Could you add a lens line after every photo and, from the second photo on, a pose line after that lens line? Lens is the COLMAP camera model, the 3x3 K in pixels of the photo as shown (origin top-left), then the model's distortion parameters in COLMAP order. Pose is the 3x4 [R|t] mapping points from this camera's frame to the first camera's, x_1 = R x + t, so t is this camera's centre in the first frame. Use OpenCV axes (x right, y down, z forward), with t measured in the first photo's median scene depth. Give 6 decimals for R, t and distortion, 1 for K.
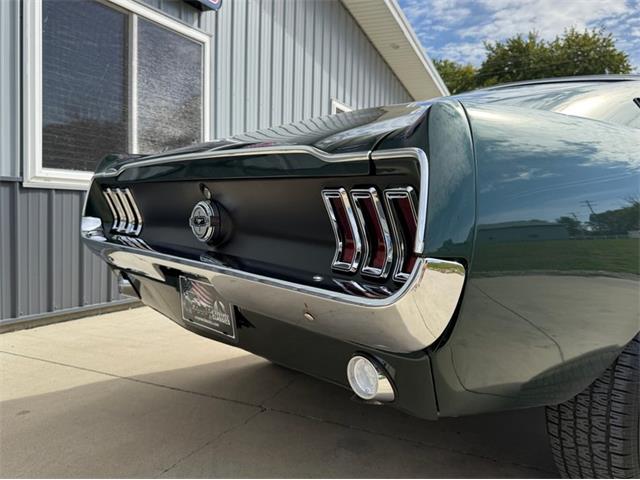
lens RADIAL K [[533.6, 0, 320.0], [0, 533.6, 240.0], [0, 0, 1]] dist [0.114759, -0.221302]
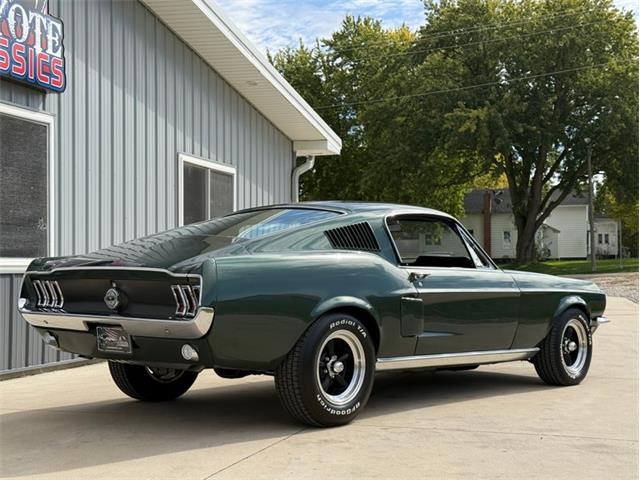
lens RADIAL K [[967.6, 0, 322.4], [0, 967.6, 248.3], [0, 0, 1]] dist [0.162014, -0.220613]
pose [[0.986928, -0.025909, 0.159066, -0.004802], [0.037246, 0.996941, -0.068713, 0.023320], [-0.156799, 0.073740, 0.984874, -1.088355]]
